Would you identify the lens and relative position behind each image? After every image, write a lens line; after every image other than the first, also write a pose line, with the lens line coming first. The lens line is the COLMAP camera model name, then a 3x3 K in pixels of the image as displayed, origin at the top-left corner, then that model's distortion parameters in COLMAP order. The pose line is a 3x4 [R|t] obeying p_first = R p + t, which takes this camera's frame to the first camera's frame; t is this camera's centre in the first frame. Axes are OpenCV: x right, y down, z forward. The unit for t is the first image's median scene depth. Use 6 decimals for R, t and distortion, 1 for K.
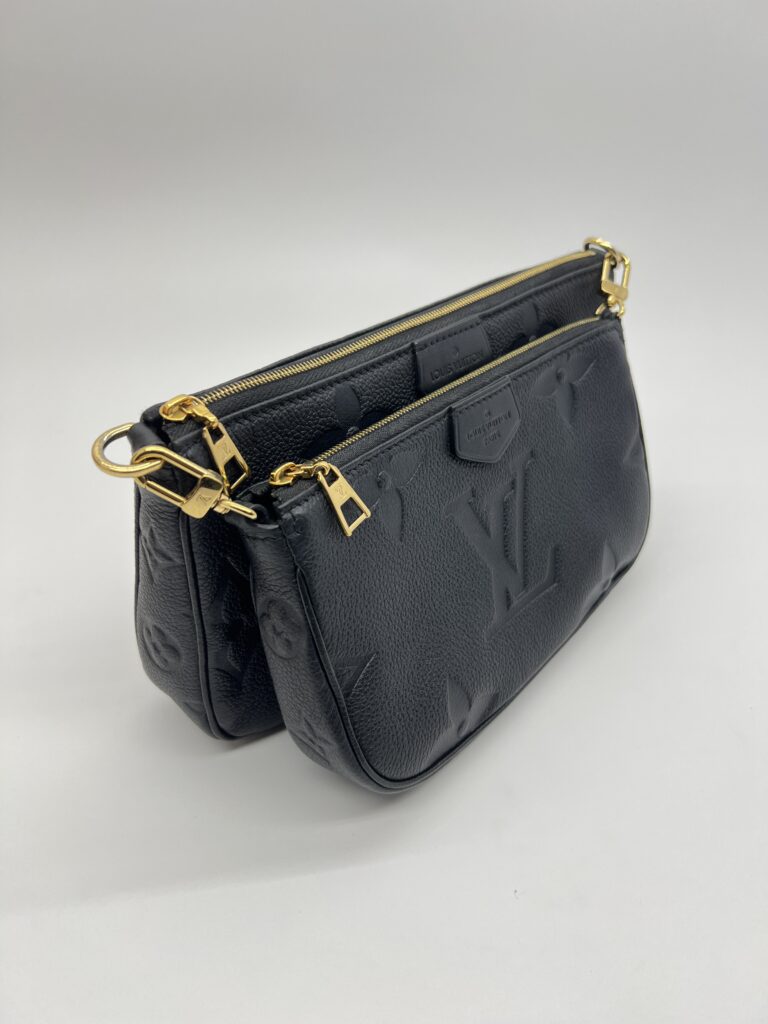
lens RADIAL K [[775.7, 0, 384.0], [0, 775.7, 512.0], [0, 0, 1]] dist [0.001614, 0.000232]
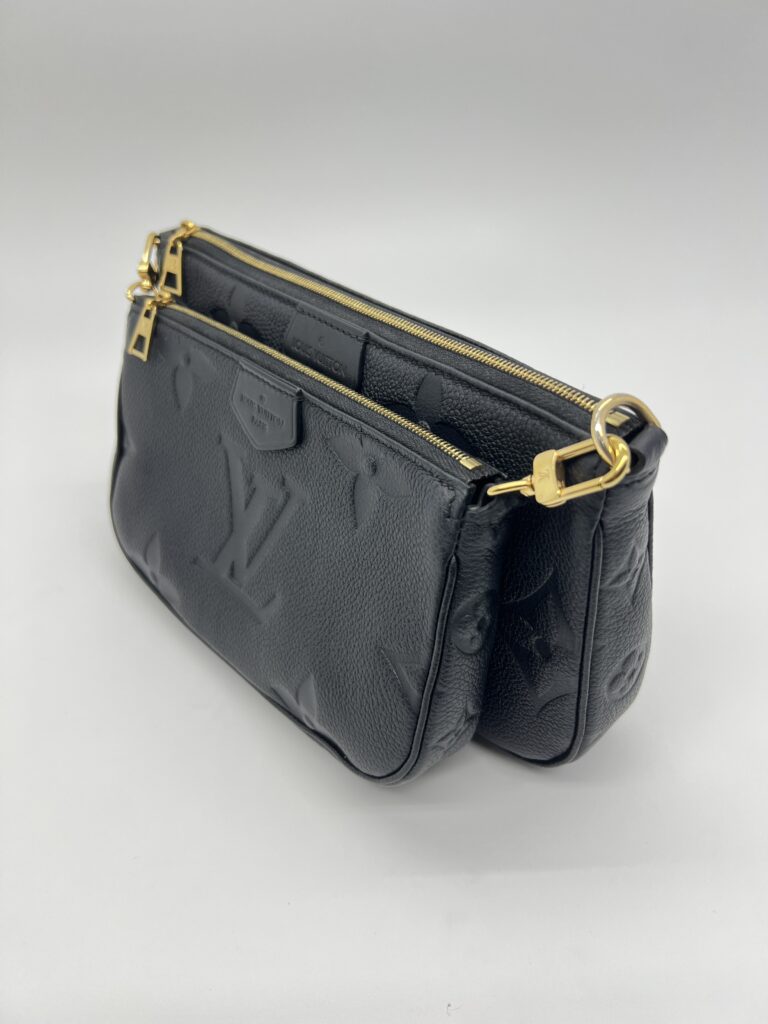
lens RADIAL K [[775.7, 0, 384.0], [0, 775.7, 512.0], [0, 0, 1]] dist [0.001614, 0.000232]
pose [[-0.090078, 0.575391, -0.812903, 0.933437], [-0.571179, 0.638800, 0.515450, -0.590166], [0.815868, 0.510743, 0.271110, 0.931296]]
